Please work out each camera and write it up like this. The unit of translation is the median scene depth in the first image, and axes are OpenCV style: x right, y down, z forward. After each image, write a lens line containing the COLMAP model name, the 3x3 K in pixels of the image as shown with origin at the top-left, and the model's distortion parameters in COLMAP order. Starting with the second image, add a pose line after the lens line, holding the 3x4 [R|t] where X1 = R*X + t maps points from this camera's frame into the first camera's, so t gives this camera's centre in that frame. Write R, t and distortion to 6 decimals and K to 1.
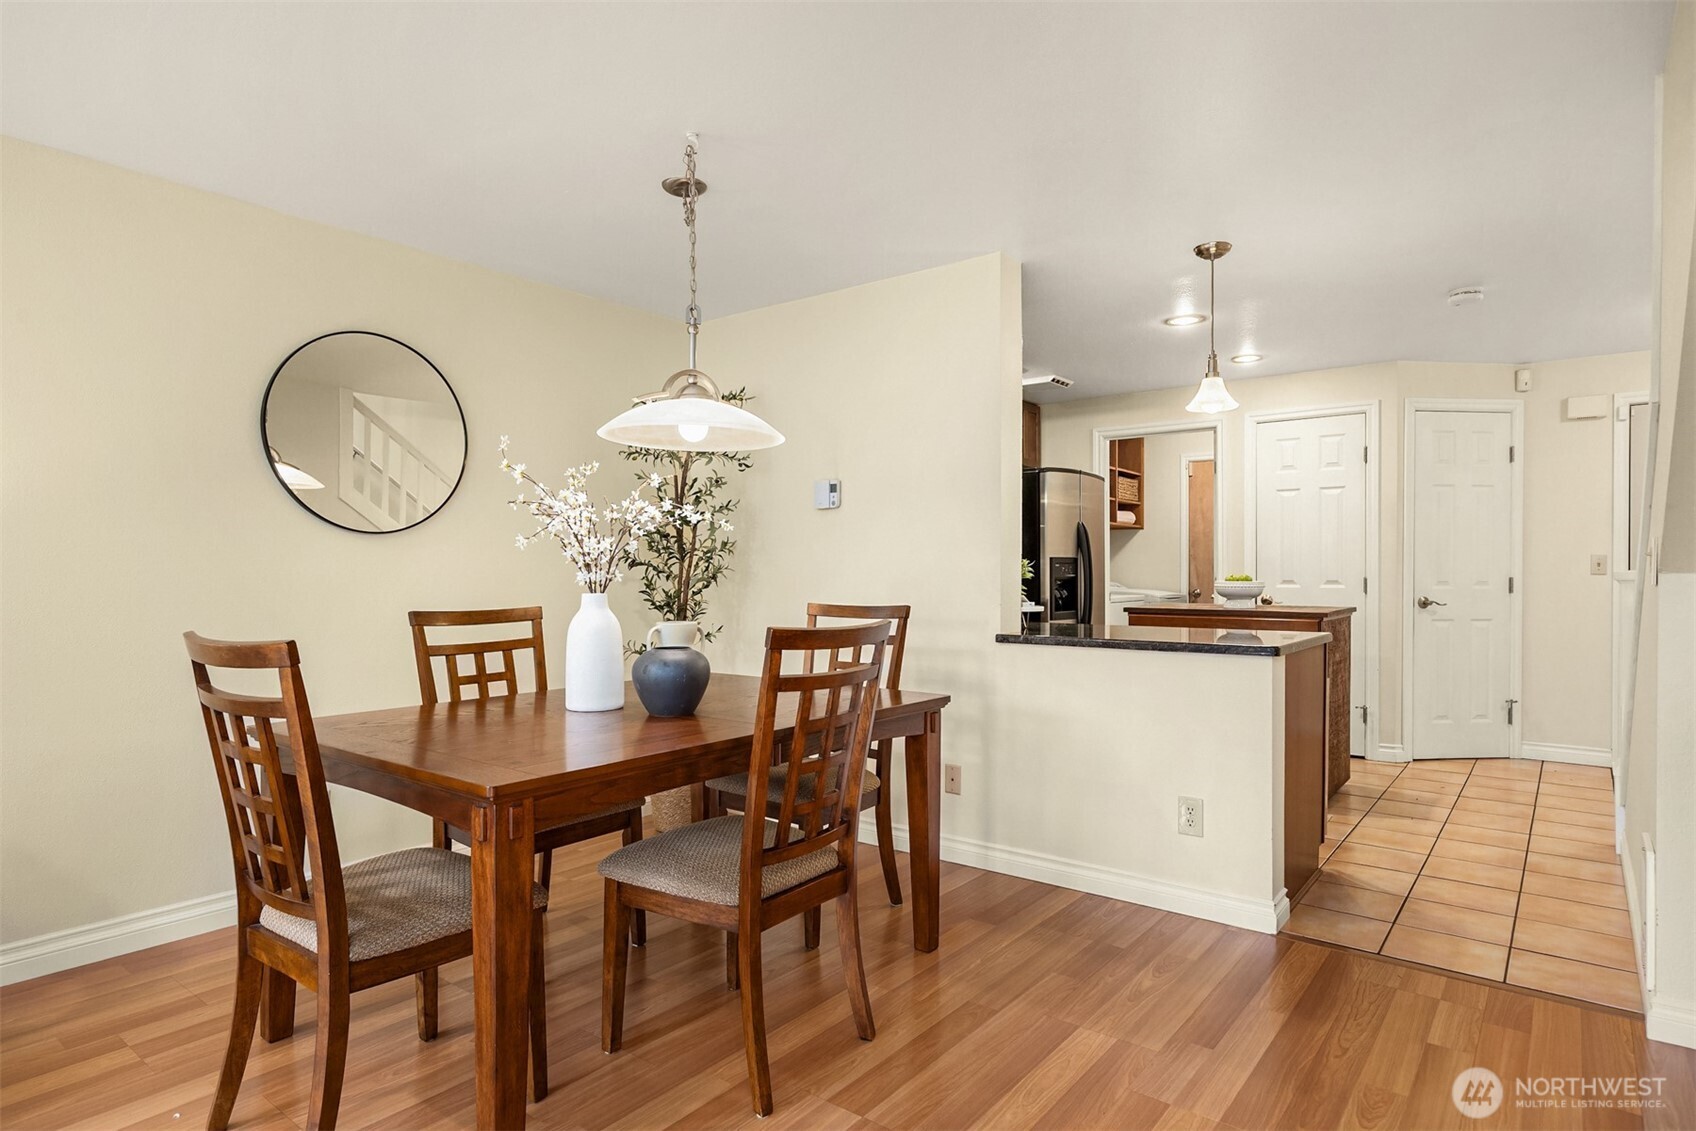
lens RADIAL K [[942.1, 0, 847.6], [0, 942.1, 574.3], [0, 0, 1]] dist [0.007236, 0.000611]
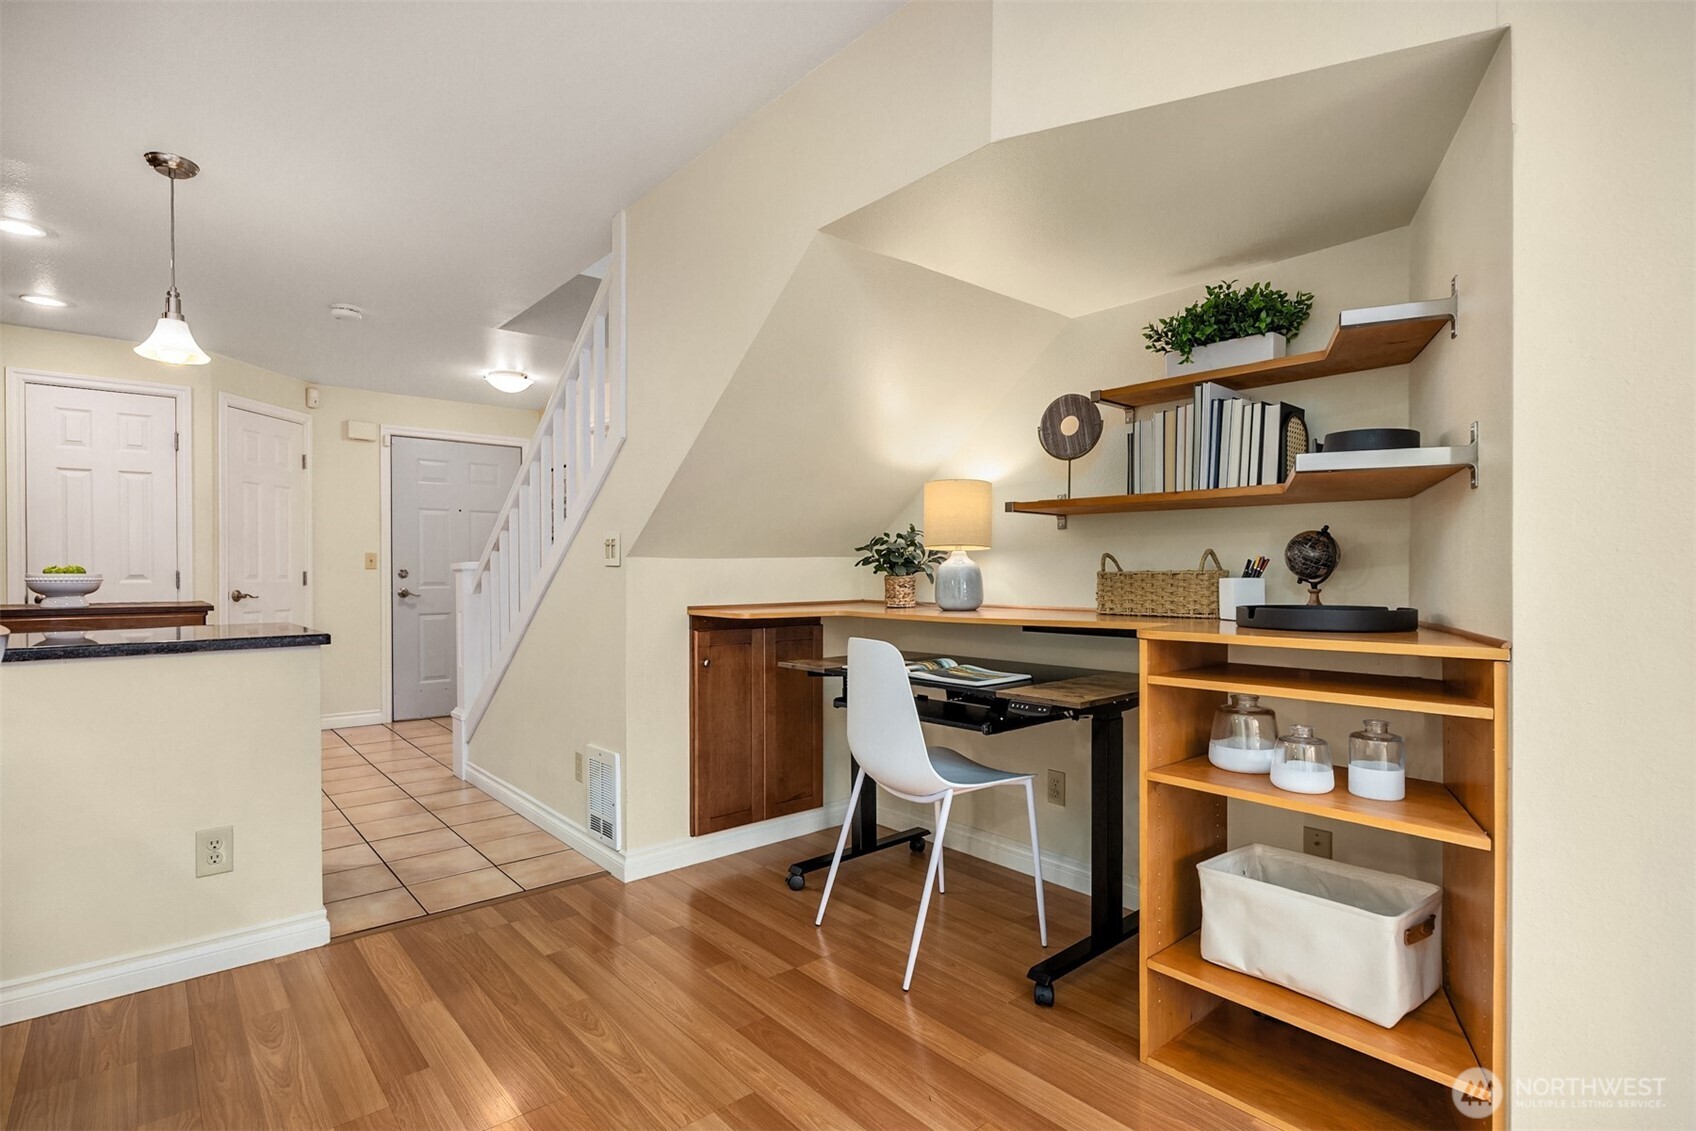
lens RADIAL K [[823.0, 0, 842.4], [0, 823.0, 579.0], [0, 0, 1]] dist [0.000056, -0.000211]
pose [[0.202338, -0.007881, 0.979284, -0.199133], [0.007475, 0.999951, 0.006502, 0.017035], [-0.979287, 0.006005, 0.202387, 0.282982]]
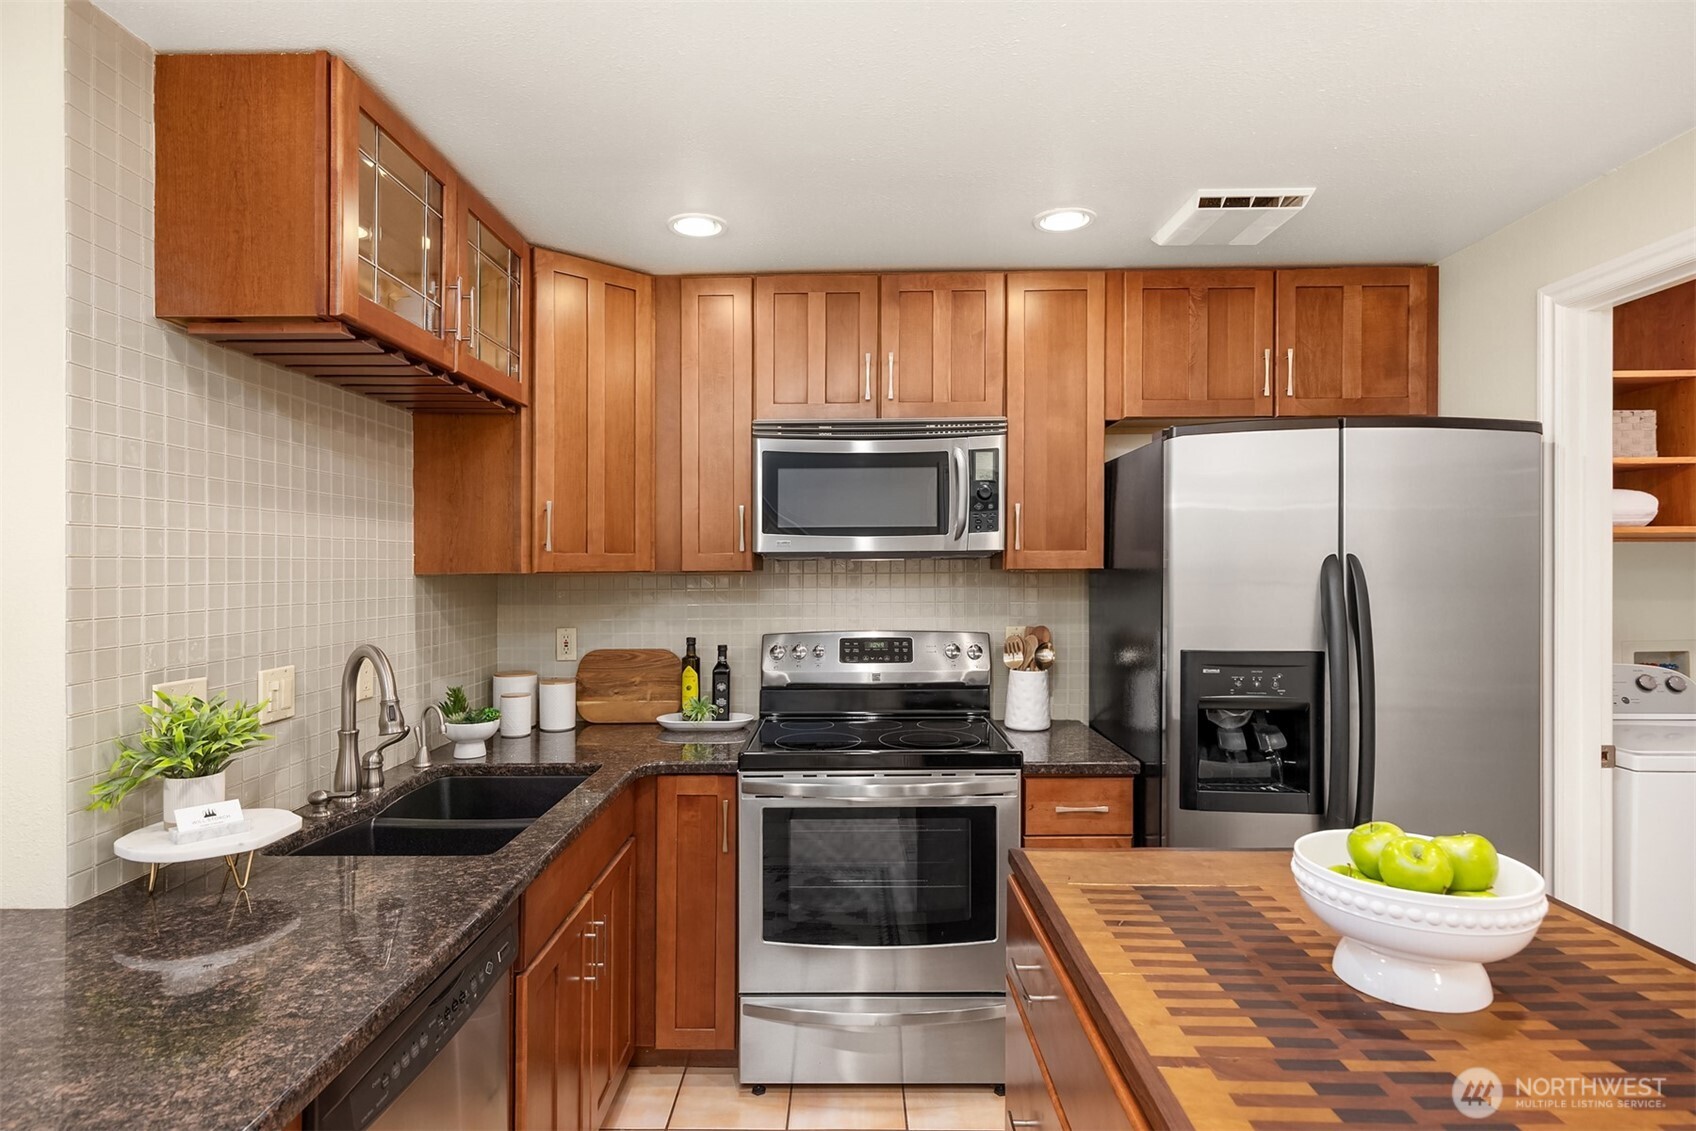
lens RADIAL K [[896.4, 0, 831.8], [0, 896.4, 567.8], [0, 0, 1]] dist [0.001026, -0.002372]
pose [[0.594508, -0.001997, -0.804088, 0.701781], [-0.003469, 0.999981, -0.005049, -0.082001], [0.804083, 0.005791, 0.594489, 1.068844]]
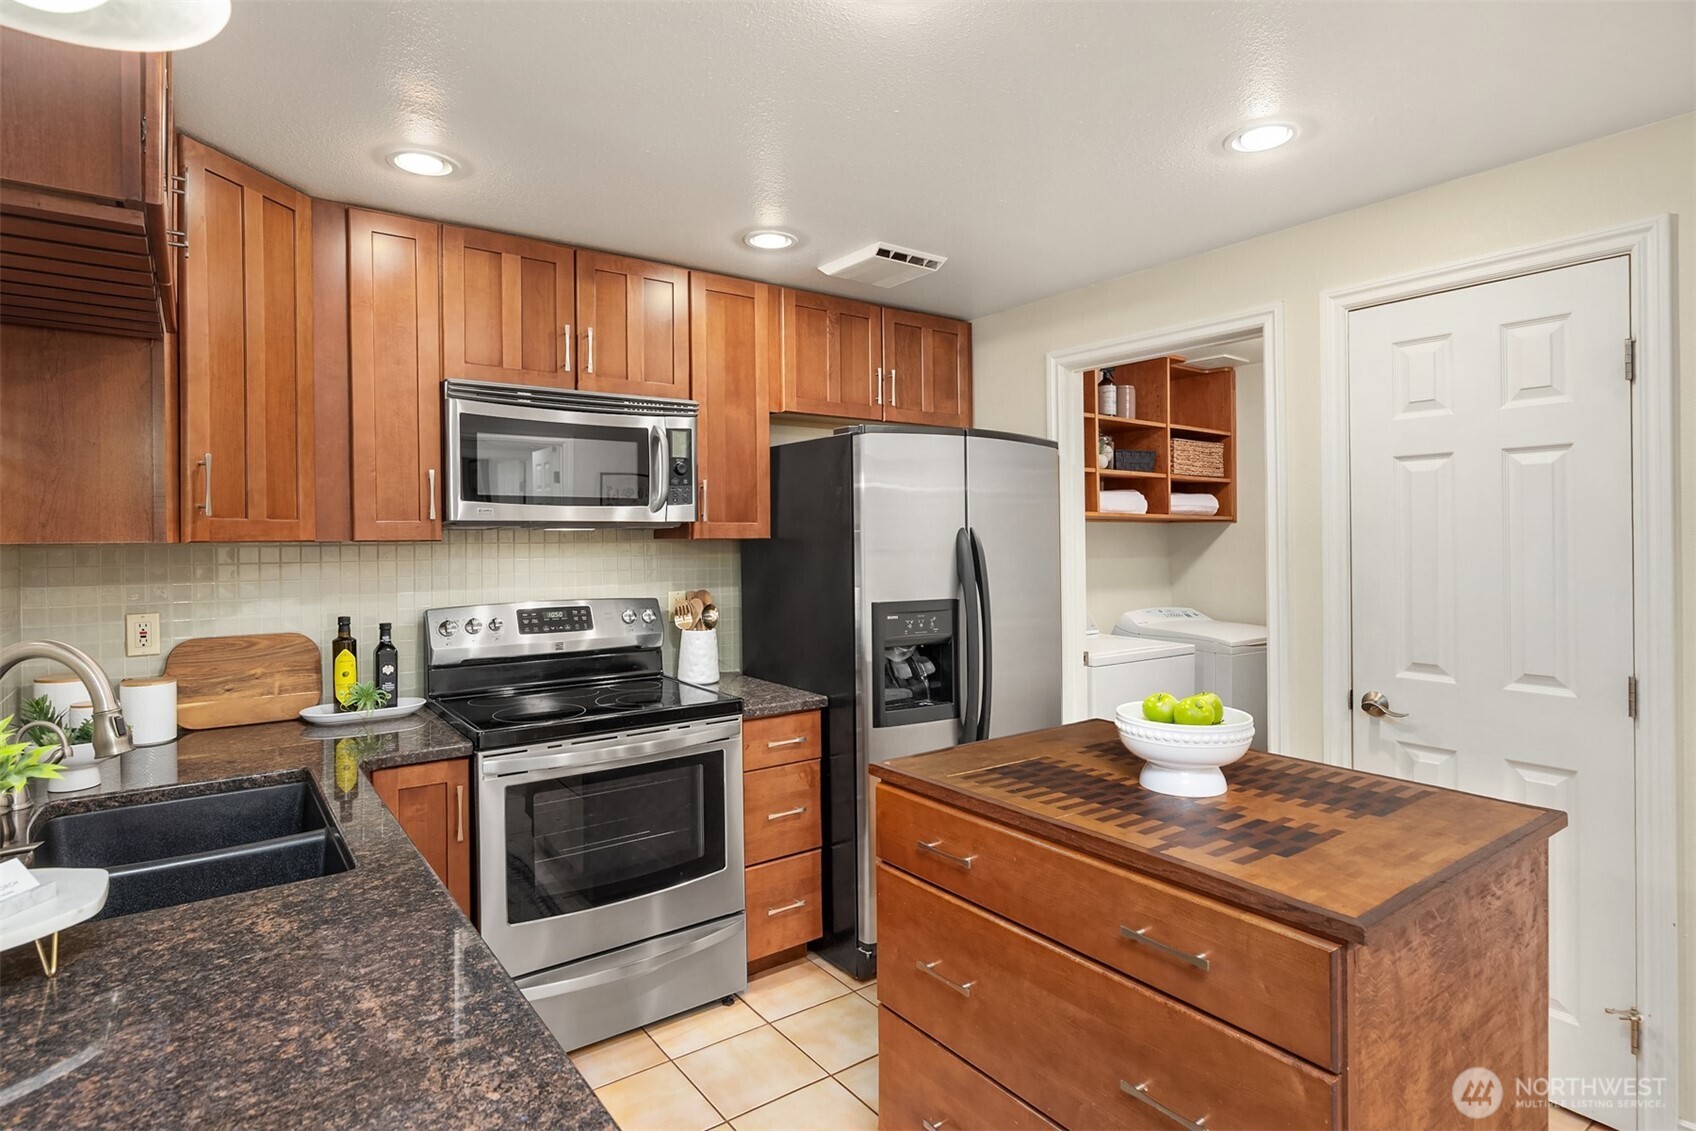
lens RADIAL K [[896.4, 0, 803.1], [0, 896.4, 535.2], [0, 0, 1]] dist [0.001026, -0.002372]
pose [[0.956669, -0.001768, -0.291171, 0.520798], [-0.001410, 0.999942, -0.010702, -0.079902], [0.291173, 0.010648, 0.956611, 0.866588]]
